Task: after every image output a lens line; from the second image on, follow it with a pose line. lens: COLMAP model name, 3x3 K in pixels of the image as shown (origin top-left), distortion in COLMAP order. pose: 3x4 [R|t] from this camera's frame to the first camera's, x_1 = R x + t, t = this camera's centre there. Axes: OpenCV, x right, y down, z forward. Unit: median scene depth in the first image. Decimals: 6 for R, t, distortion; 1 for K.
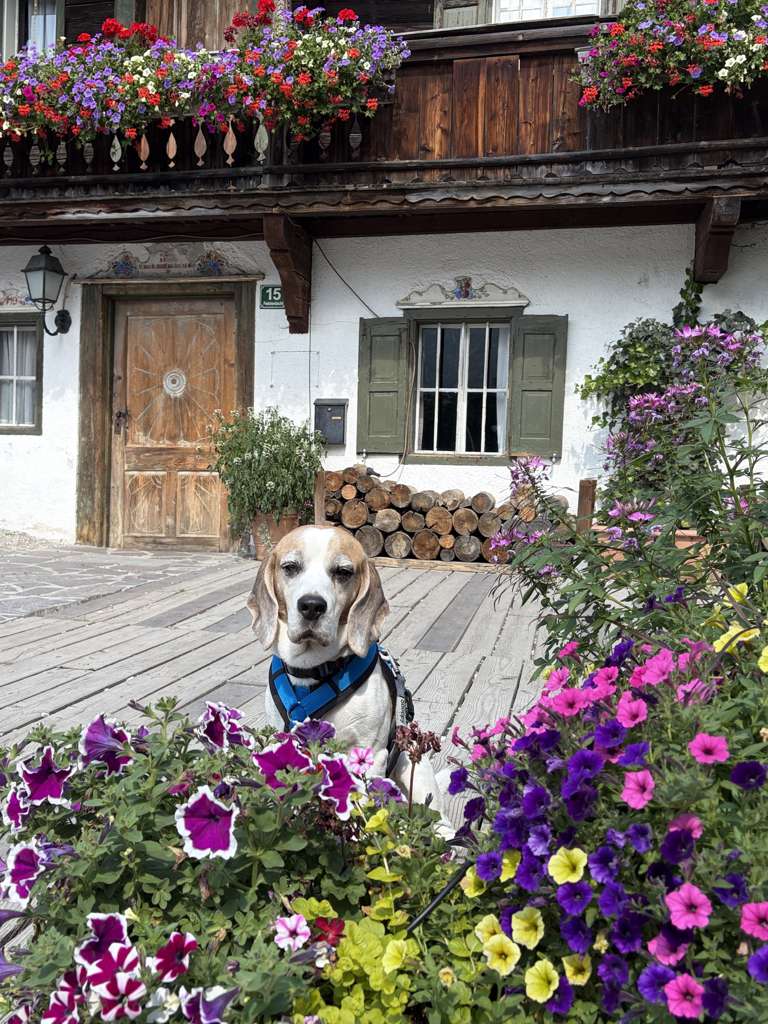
lens RADIAL K [[1007.3, 0, 336.8], [0, 1007.3, 512.6], [0, 0, 1]] dist [0.131148, -0.201662]
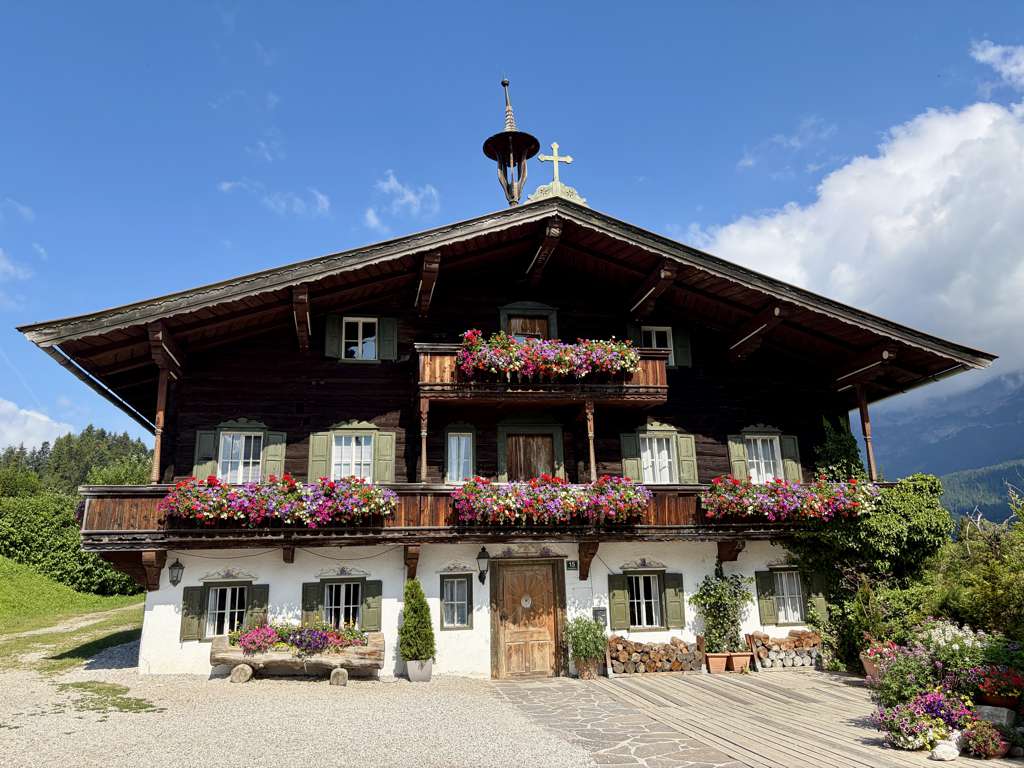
lens RADIAL K [[765.6, 0, 512.0], [0, 765.6, 384.0], [0, 0, 1]] dist [0.080375, -0.148612]
pose [[0.908352, 0.053295, 0.414797, -1.032544], [0.063028, 0.963072, -0.261761, -0.159737], [-0.413430, 0.263915, 0.871450, -0.733510]]
